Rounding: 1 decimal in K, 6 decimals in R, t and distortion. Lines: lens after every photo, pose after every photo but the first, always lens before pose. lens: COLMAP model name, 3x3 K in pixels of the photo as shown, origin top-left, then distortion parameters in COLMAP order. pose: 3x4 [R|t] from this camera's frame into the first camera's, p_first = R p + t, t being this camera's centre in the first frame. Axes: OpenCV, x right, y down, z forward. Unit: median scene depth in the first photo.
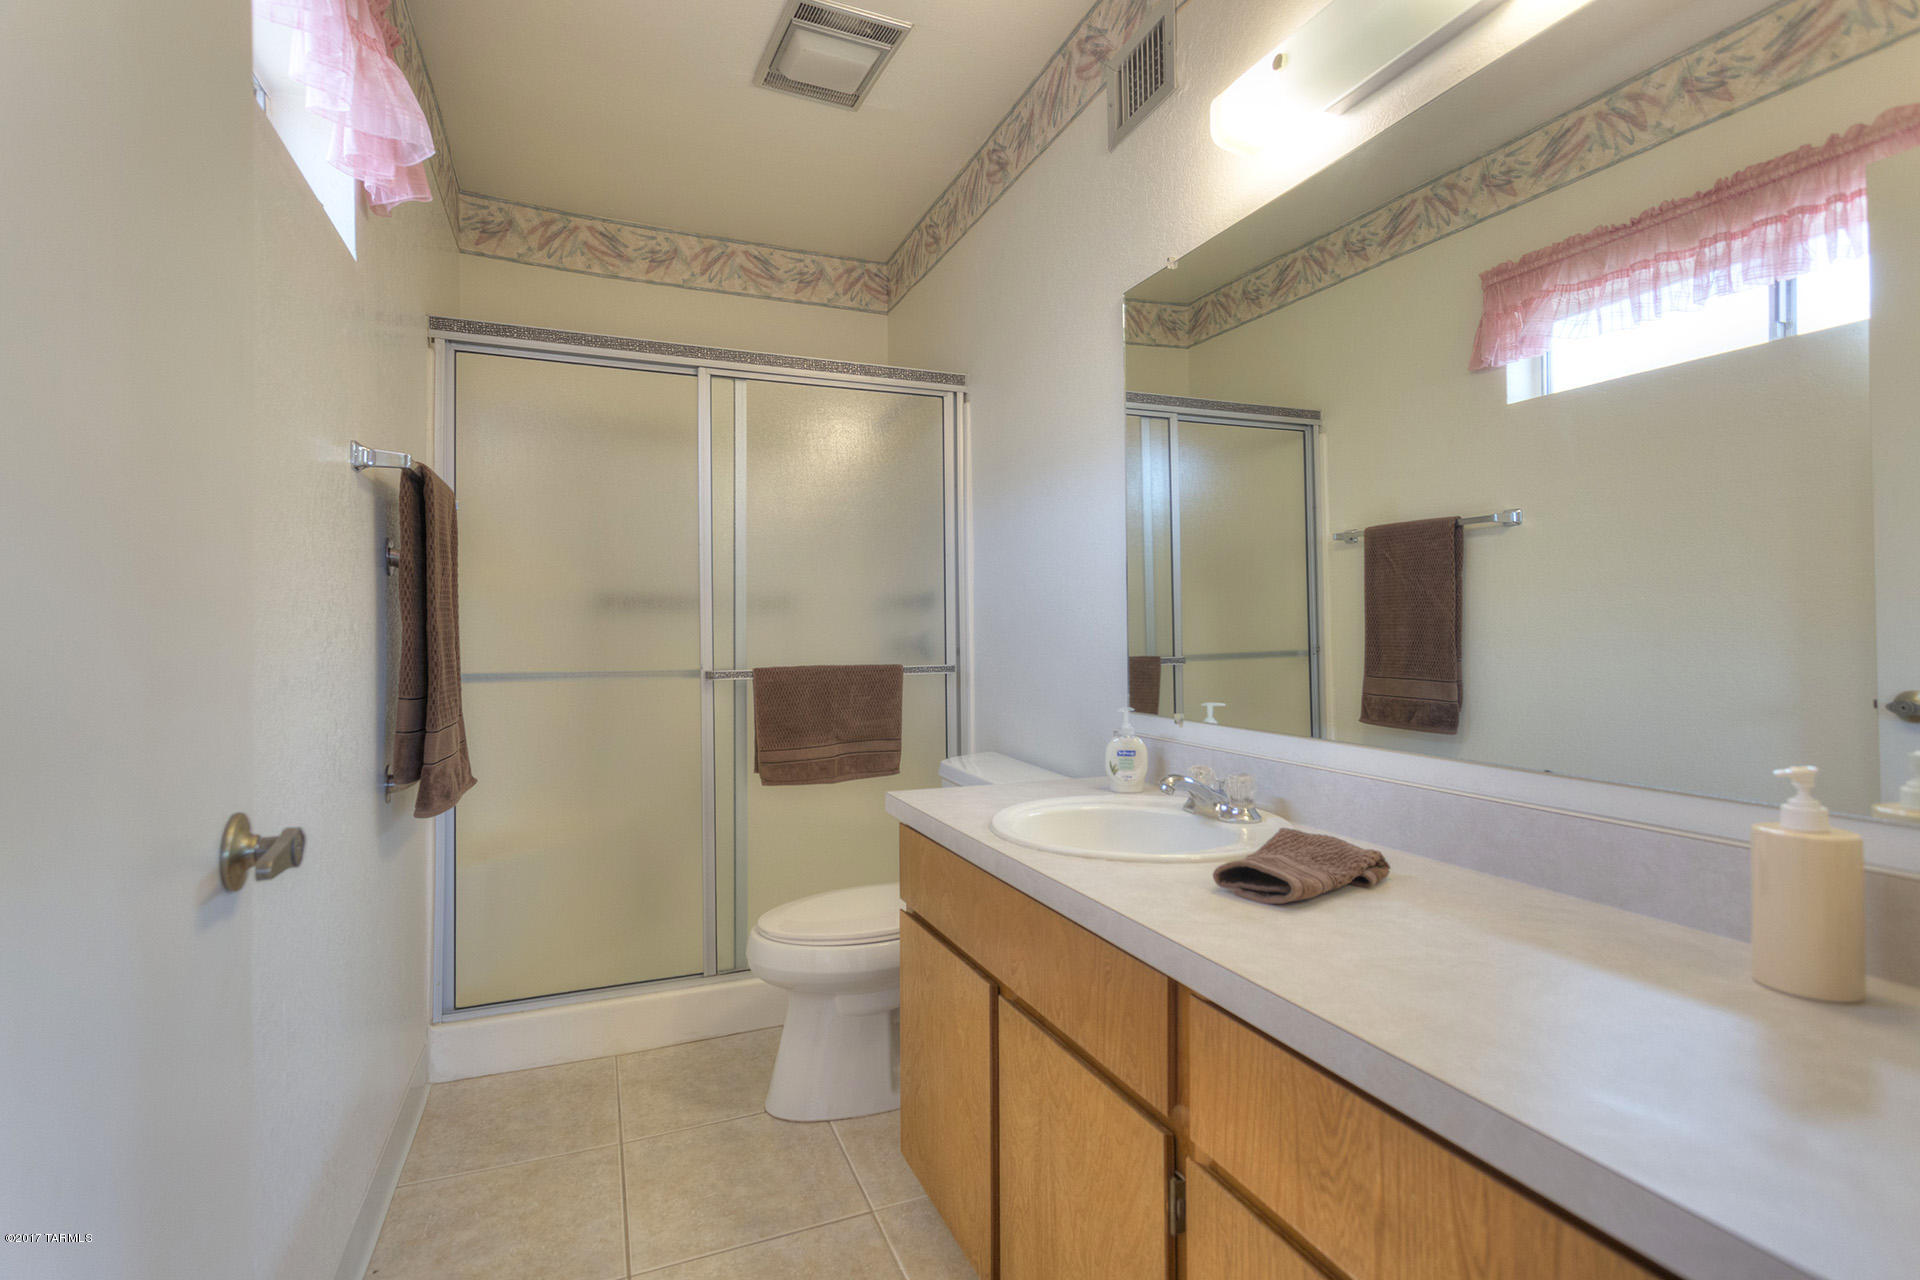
lens RADIAL K [[904.7, 0, 956.2], [0, 904.7, 630.7], [0, 0, 1]] dist [0.009535, 0.001659]
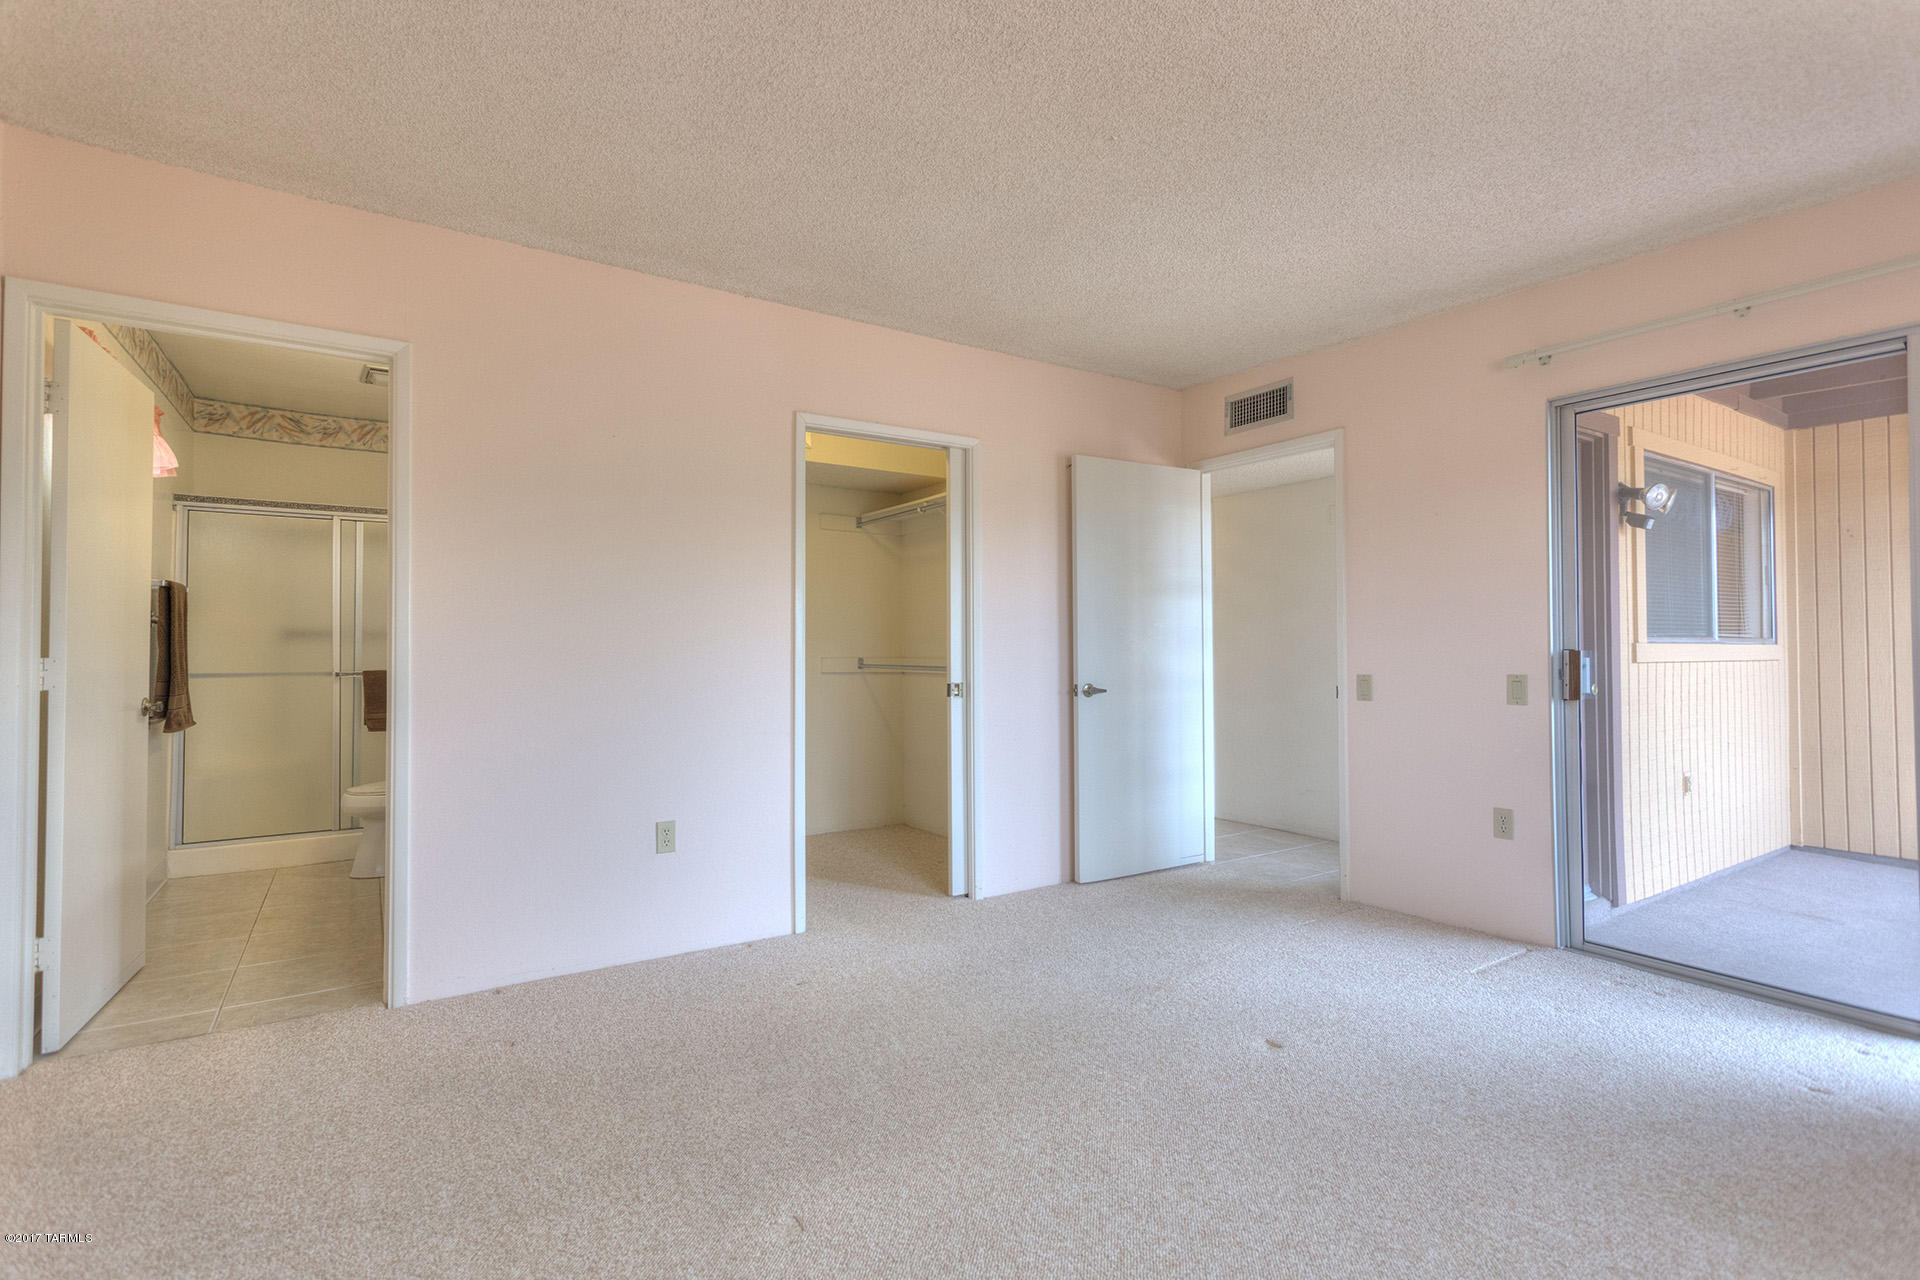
lens RADIAL K [[904.7, 0, 956.2], [0, 904.7, 630.7], [0, 0, 1]] dist [0.009535, 0.001659]
pose [[0.981784, 0.005258, 0.189926, 0.786821], [-0.002020, 0.999849, -0.017238, -0.015954], [-0.189988, 0.016540, 0.981647, -1.390869]]
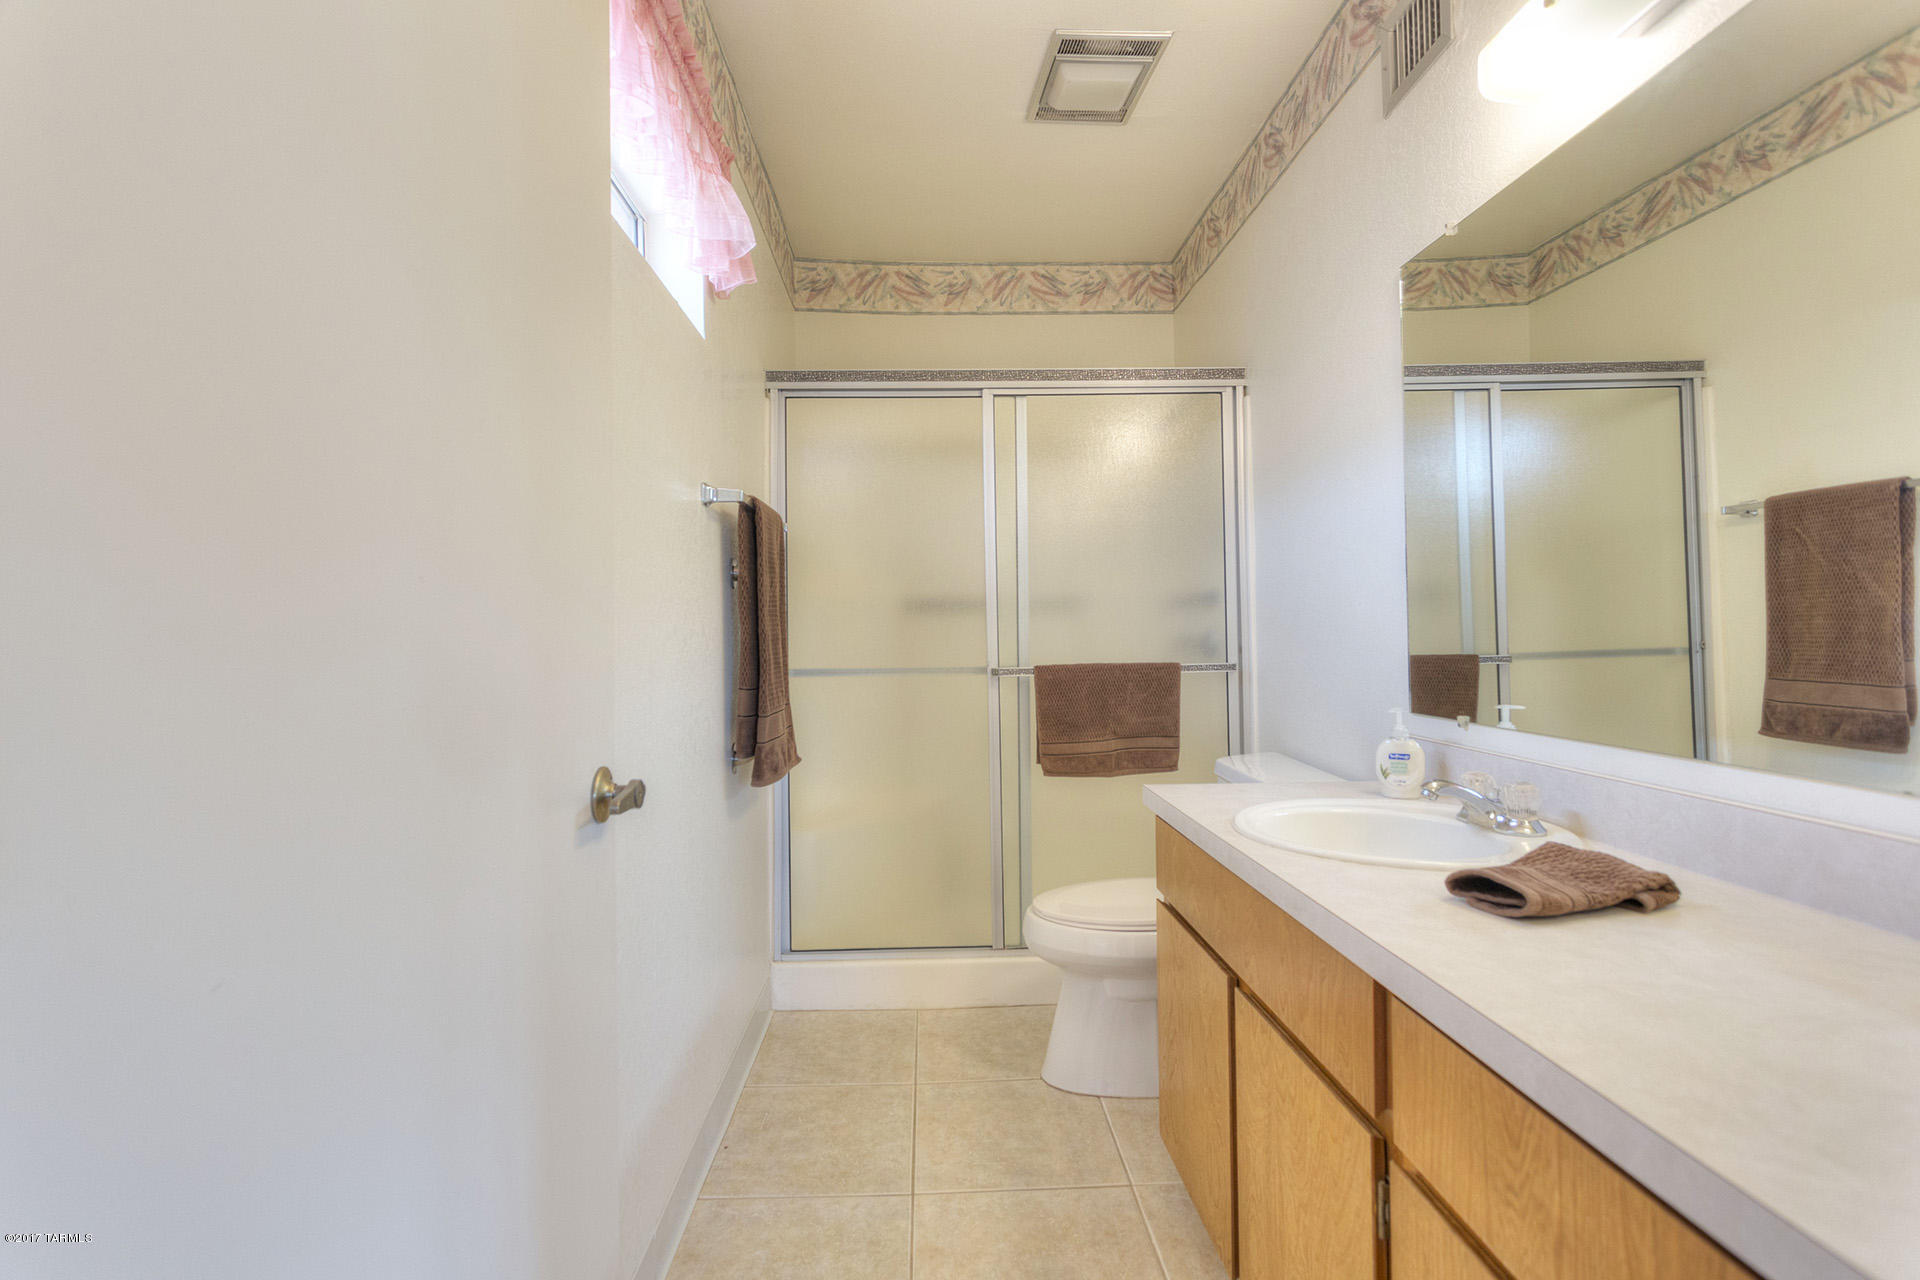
lens RADIAL K [[904.7, 0, 956.2], [0, 904.7, 630.7], [0, 0, 1]] dist [0.009535, 0.001659]
pose [[0.938568, -0.009755, -0.344958, 0.070192], [0.010237, 0.999948, -0.000423, -0.000385], [0.344944, -0.003135, 0.938618, -0.040320]]
